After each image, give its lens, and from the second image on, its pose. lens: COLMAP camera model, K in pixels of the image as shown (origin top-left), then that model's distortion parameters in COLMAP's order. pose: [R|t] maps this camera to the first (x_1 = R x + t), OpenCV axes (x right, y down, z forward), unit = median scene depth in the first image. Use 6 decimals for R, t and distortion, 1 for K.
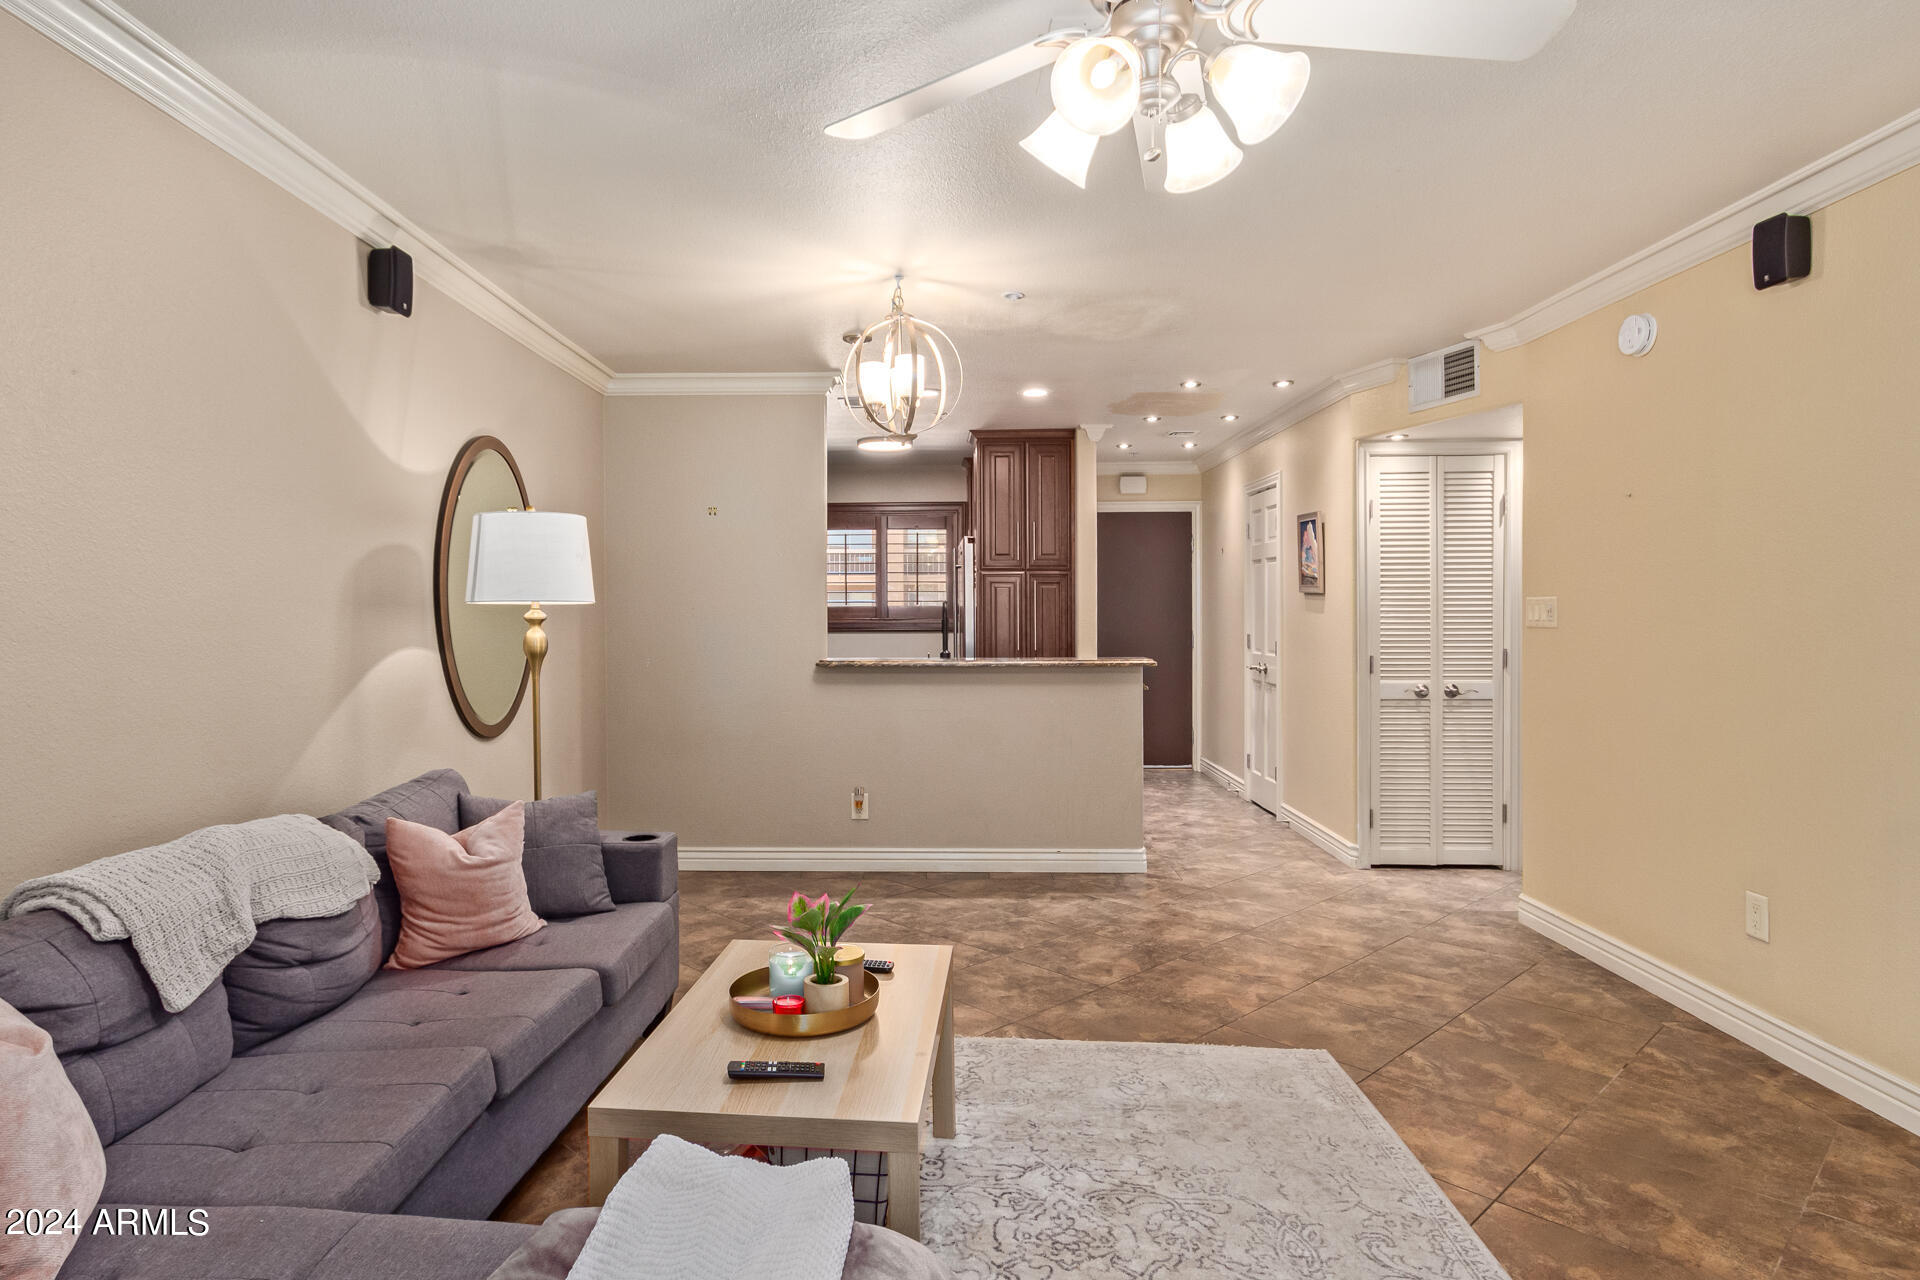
lens RADIAL K [[1072.7, 0, 897.5], [0, 1072.7, 620.9], [0, 0, 1]] dist [0.005142, -0.001557]
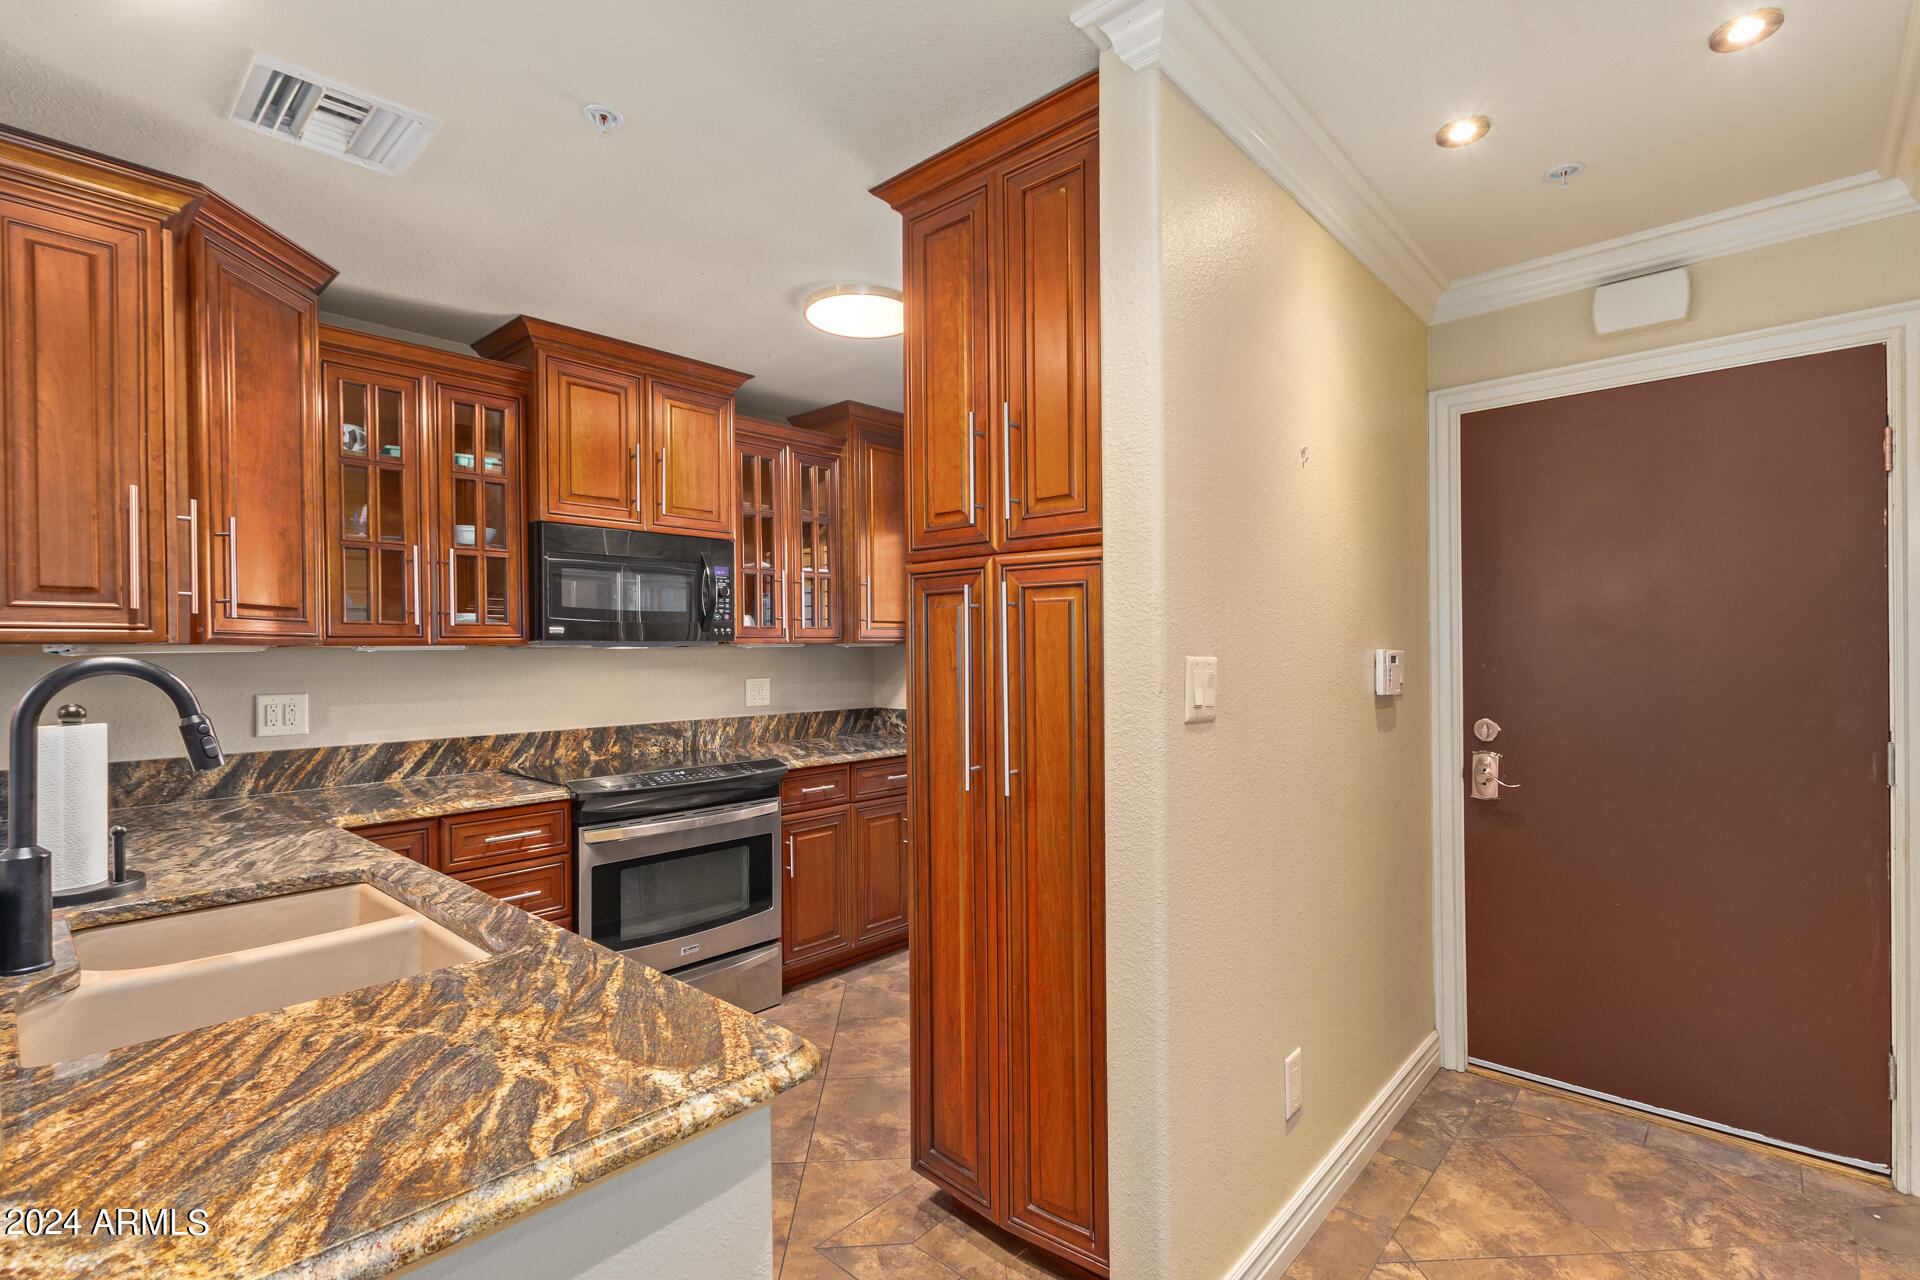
lens RADIAL K [[883.9, 0, 957.9], [0, 883.9, 653.0], [0, 0, 1]] dist [0.001746, -0.000364]
pose [[0.763883, -0.002498, -0.645350, 0.519008], [0.002235, 0.999997, -0.001225, -0.028648], [0.645351, -0.000507, 0.763886, 1.405652]]
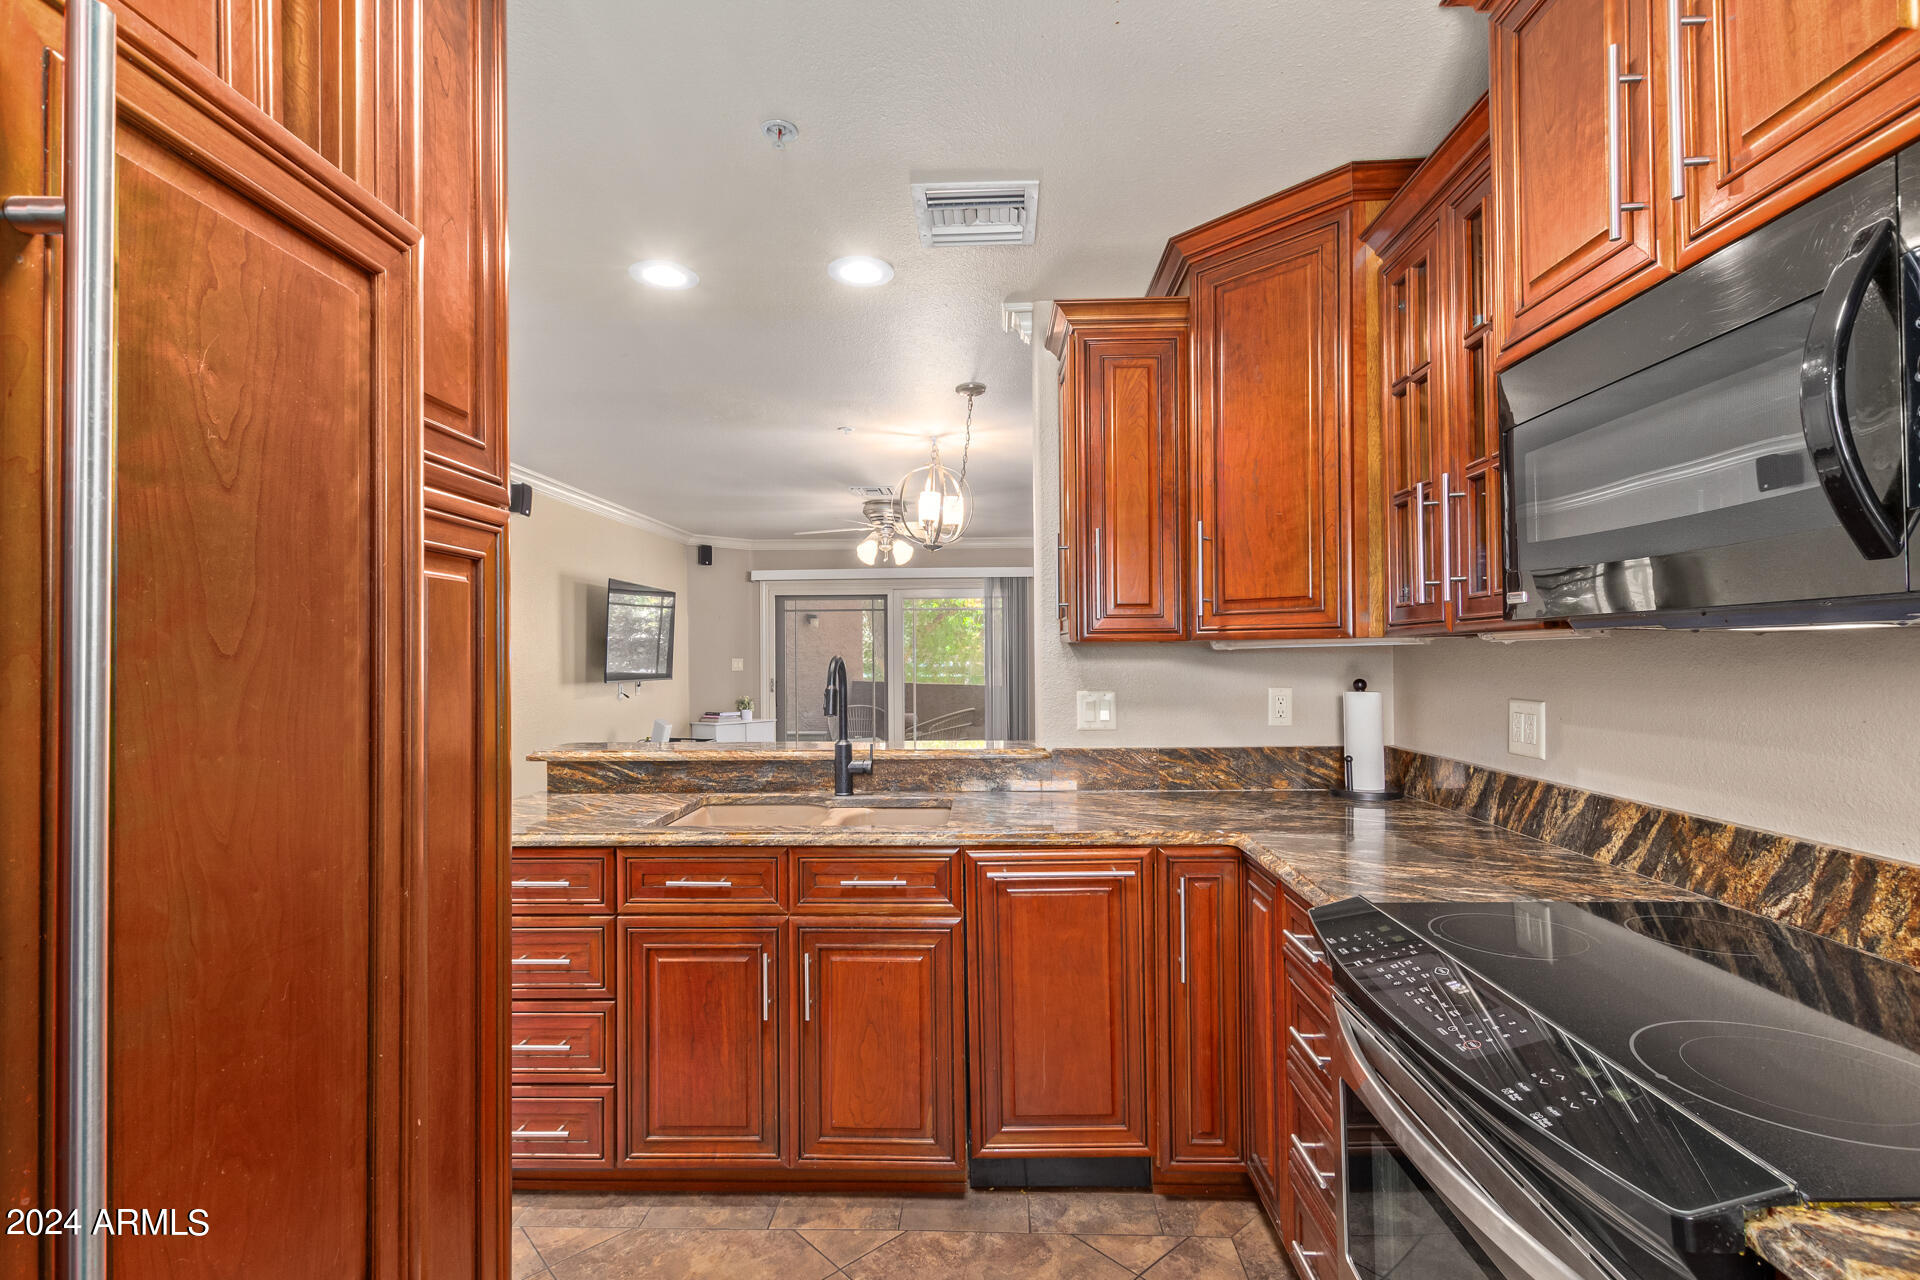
lens RADIAL K [[888.6, 0, 964.3], [0, 888.6, 643.2], [0, 0, 1]] dist [-0.002244, -0.000783]
pose [[-0.999899, 0.012302, -0.007126, -0.024228], [0.012332, 0.999915, -0.004150, -0.033269], [0.007075, -0.004238, -0.999966, 2.130083]]
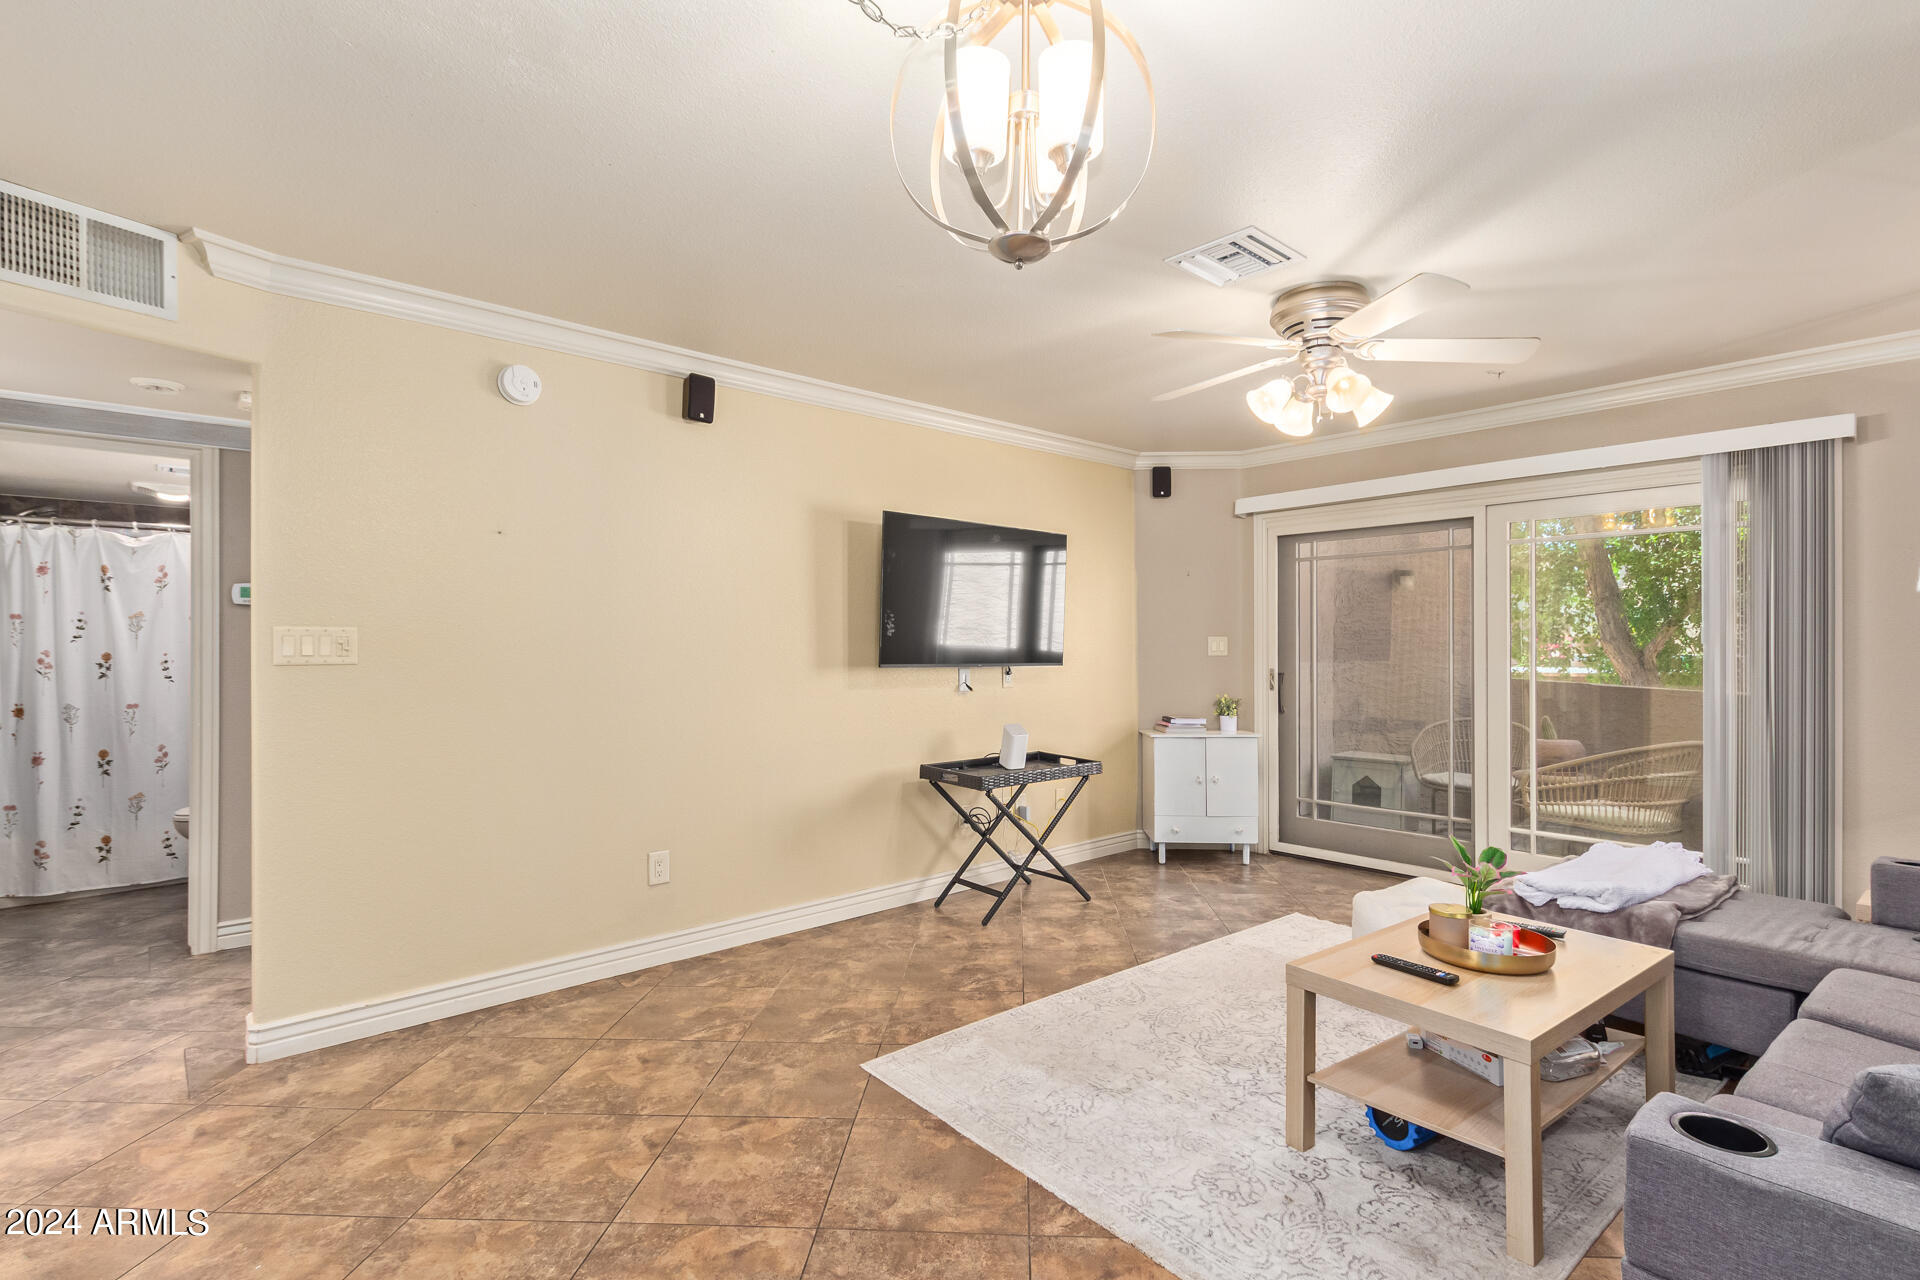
lens RADIAL K [[905.8, 0, 962.7], [0, 905.8, 647.2], [0, 0, 1]] dist [0.006299, 0.000080]
pose [[-0.695261, 0.006454, 0.718729, -0.243959], [0.011682, 0.999929, 0.002322, -0.003135], [-0.718663, 0.010010, -0.695287, 1.242706]]
